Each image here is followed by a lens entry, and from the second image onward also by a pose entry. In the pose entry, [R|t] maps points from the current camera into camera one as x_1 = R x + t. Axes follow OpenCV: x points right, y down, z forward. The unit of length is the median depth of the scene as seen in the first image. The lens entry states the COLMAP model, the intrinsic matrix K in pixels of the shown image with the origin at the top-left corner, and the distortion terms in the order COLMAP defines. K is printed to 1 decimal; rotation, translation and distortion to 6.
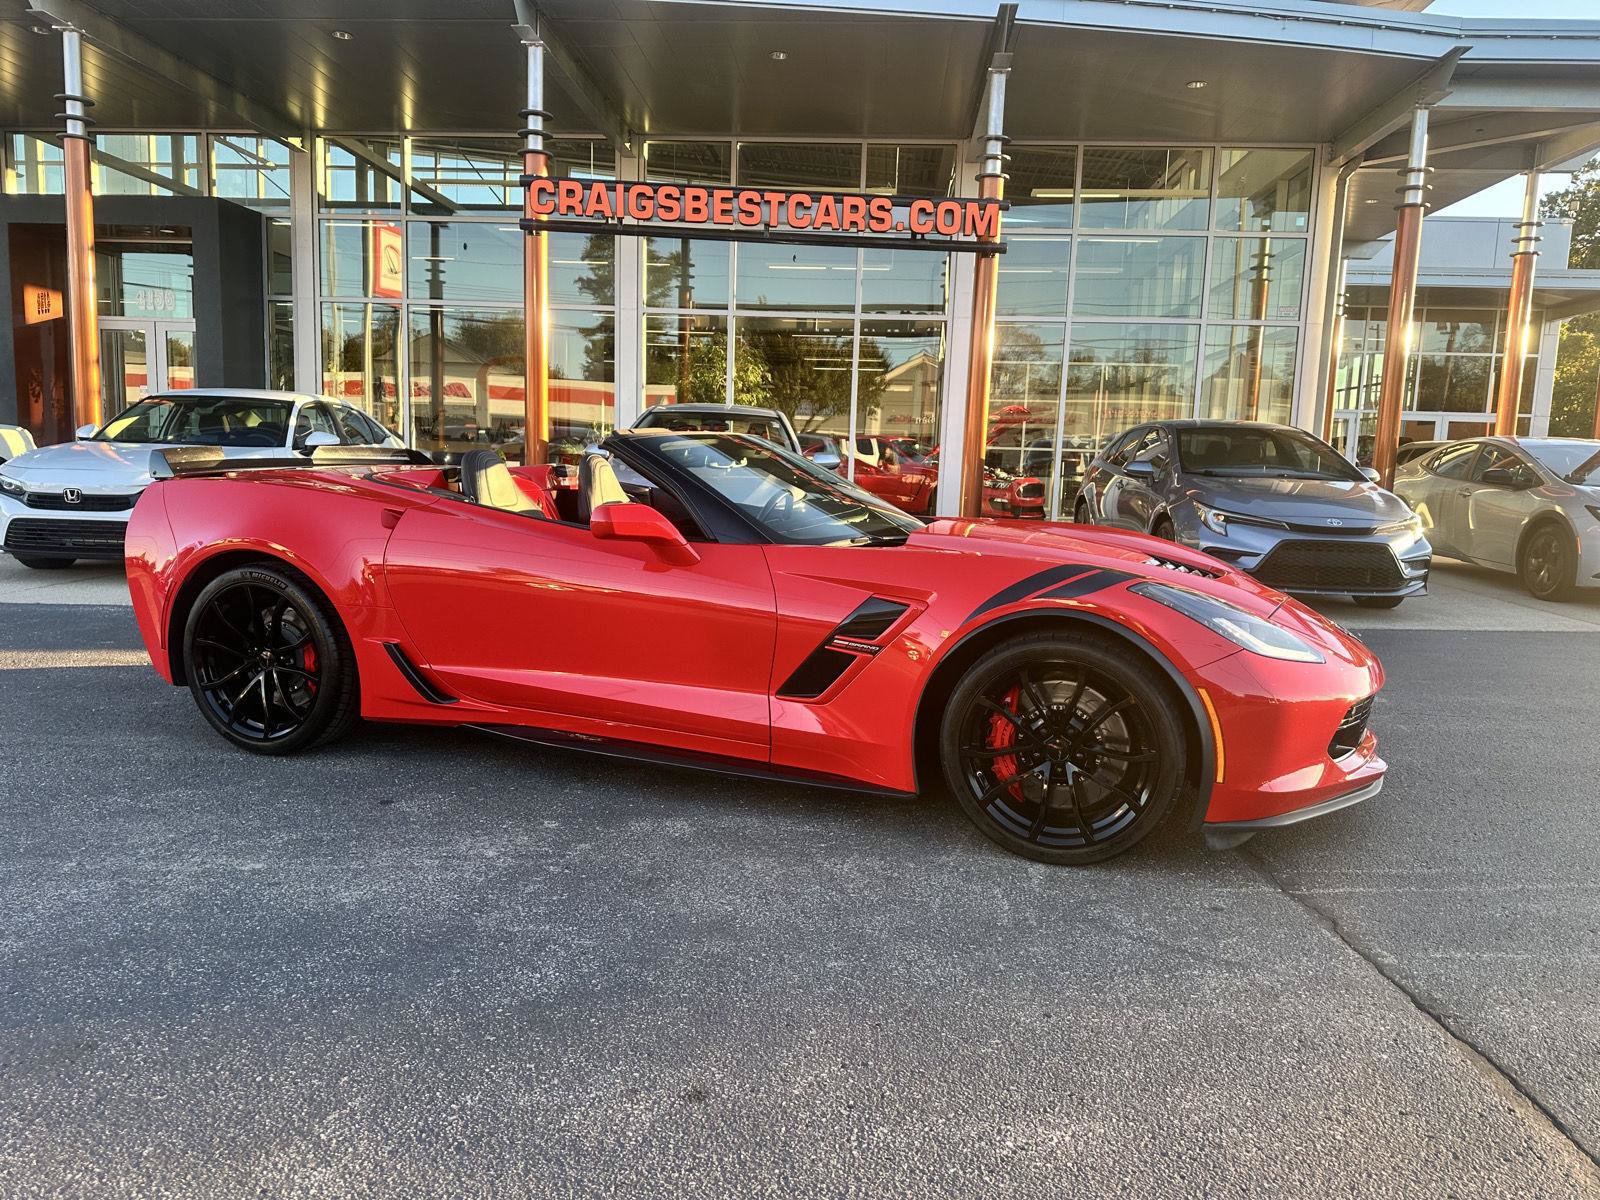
lens RADIAL K [[1142.6, 0, 801.4], [0, 1142.6, 600.9], [0, 0, 1]] dist [0.057253, -0.065049]
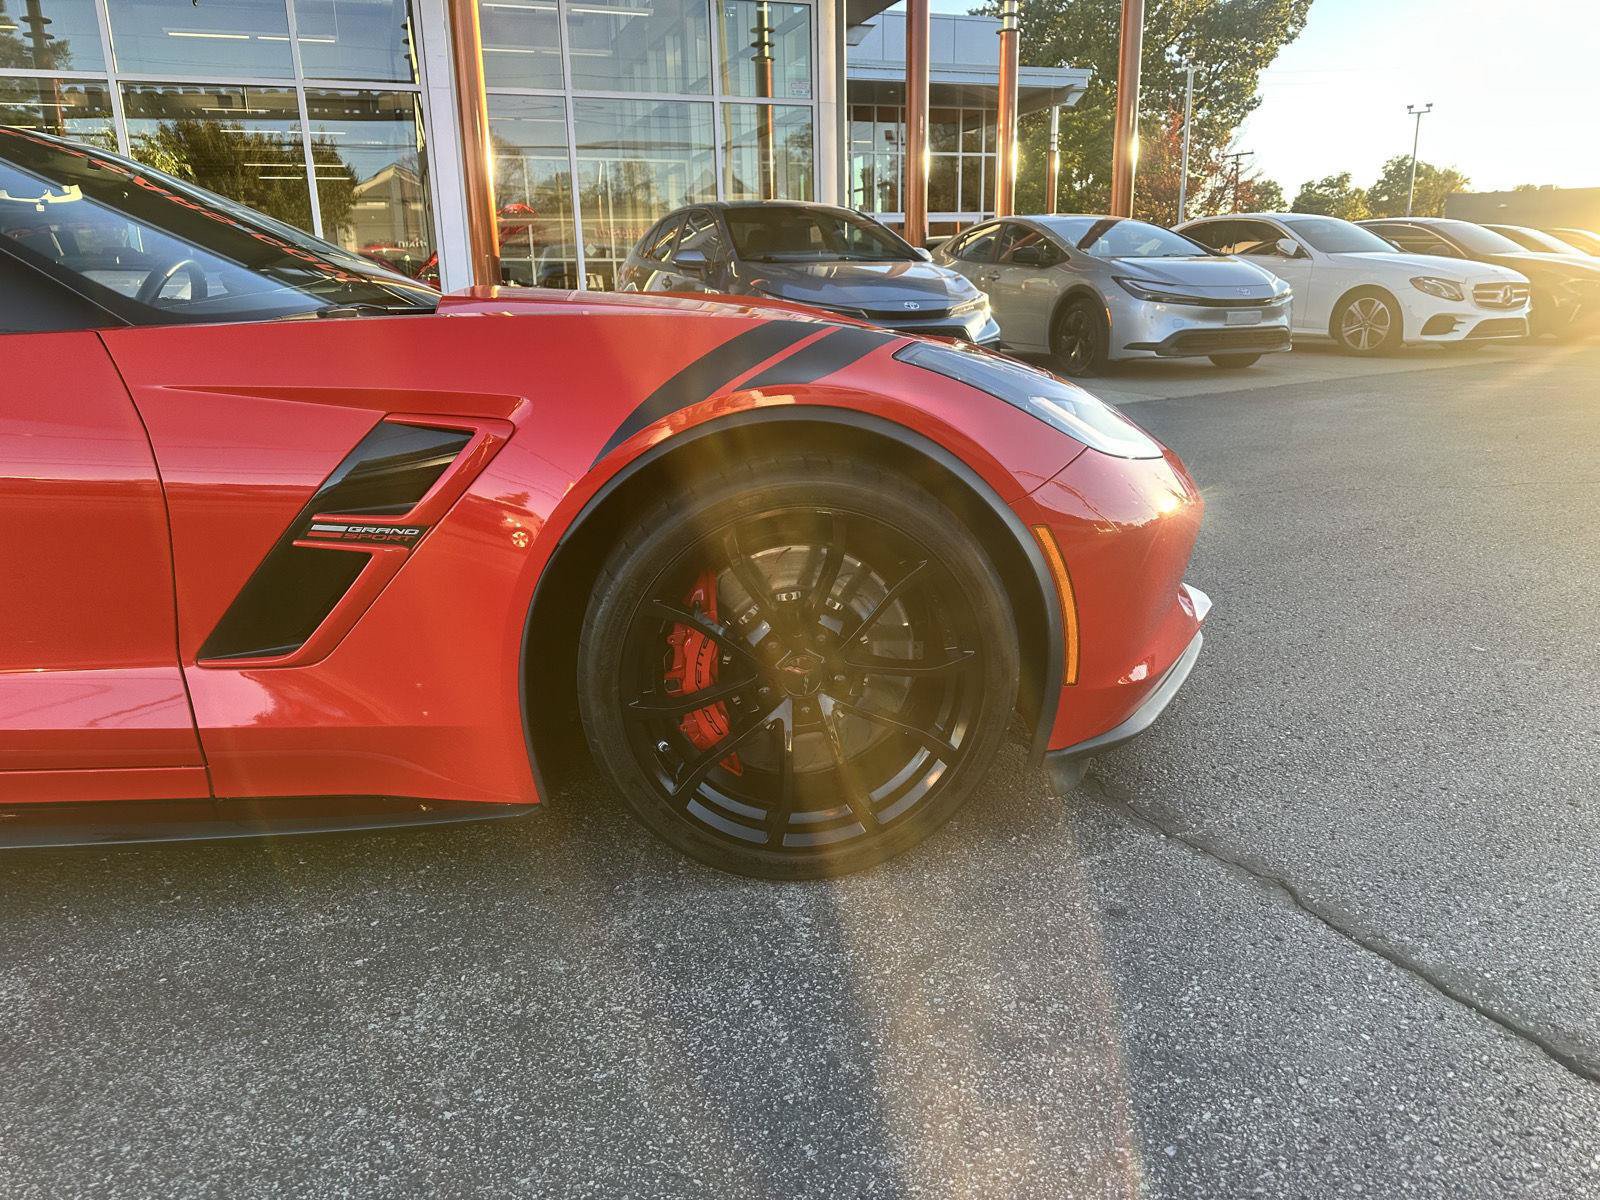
lens RADIAL K [[1124.1, 0, 800.0], [0, 1124.1, 600.0], [0, 0, 1]] dist [0.096645, -0.132812]
pose [[0.910712, -0.158736, 0.381323, 0.011034], [0.102490, 0.981177, 0.163666, 0.003685], [-0.400125, -0.109971, 0.909839, 0.203783]]
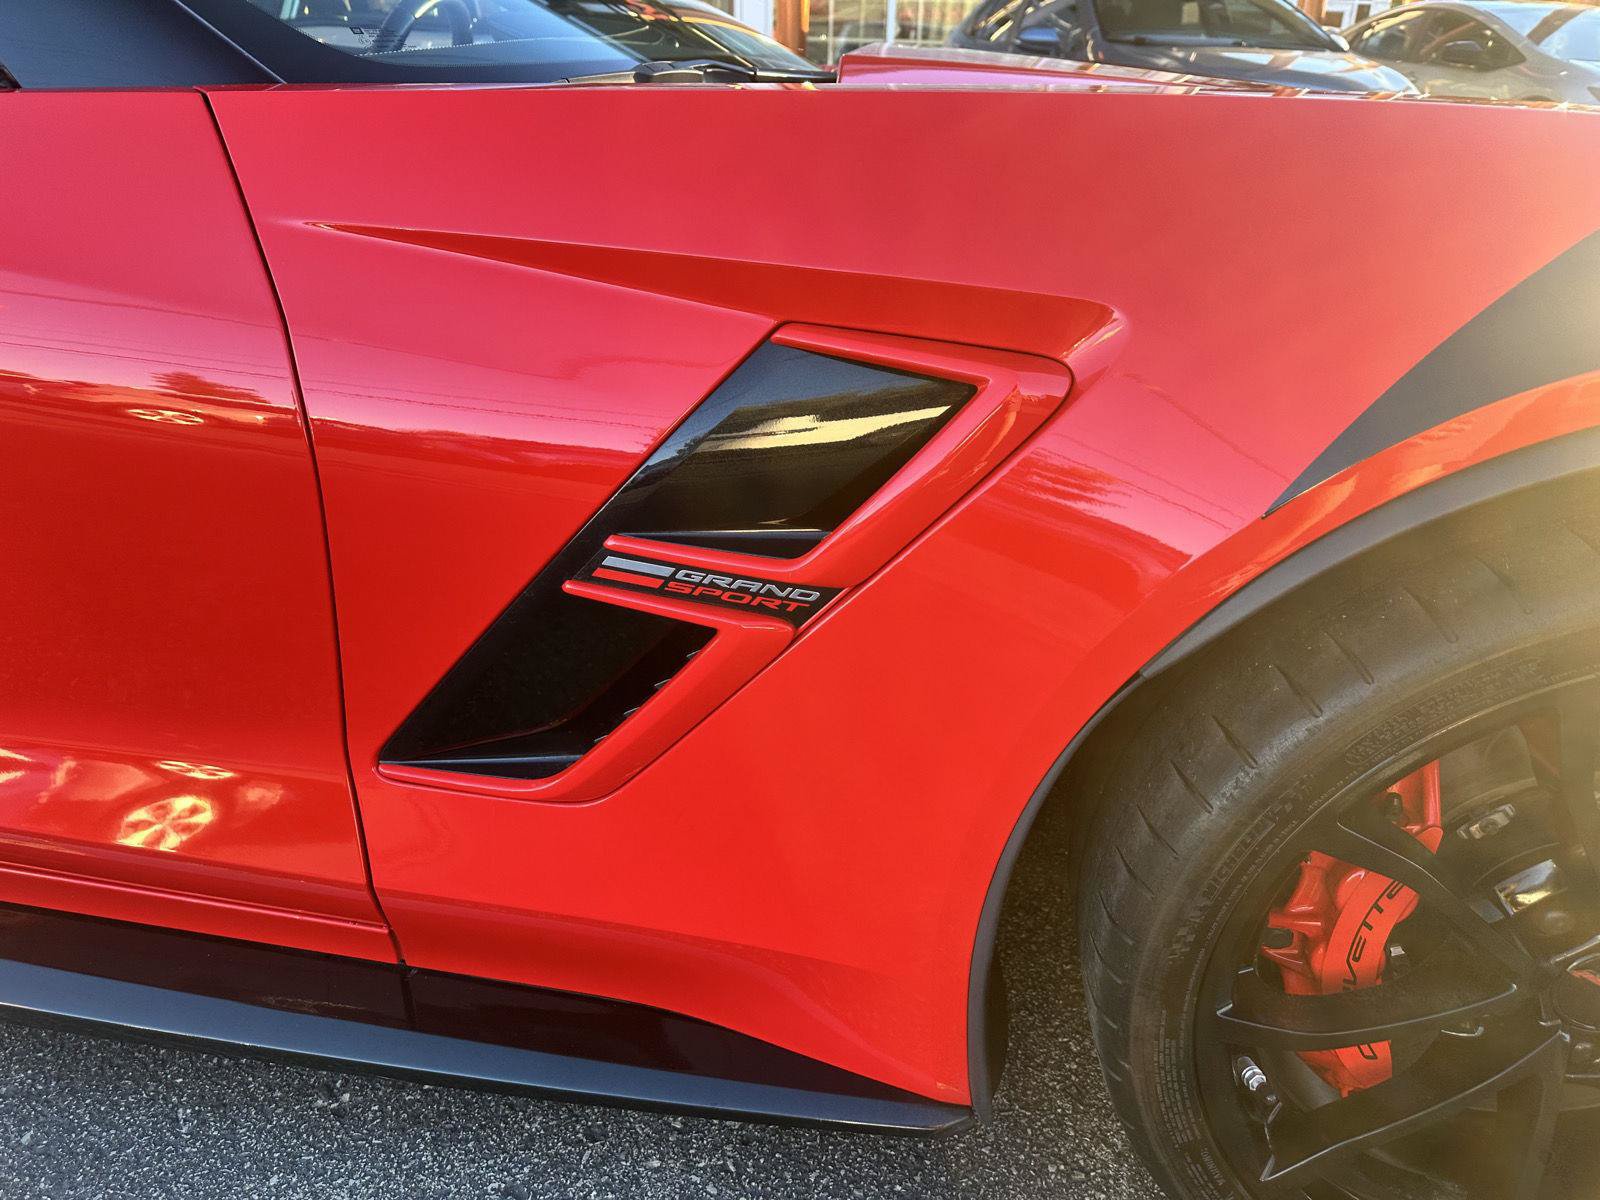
lens RADIAL K [[1111.6, 0, 780.3], [0, 1111.6, 595.3], [0, 0, 1]] dist [0.045717, -0.045626]
pose [[0.985783, -0.082892, 0.146151, 0.012015], [0.034394, 0.950968, 0.307370, -0.008727], [-0.164464, -0.297973, 0.940300, 0.324987]]
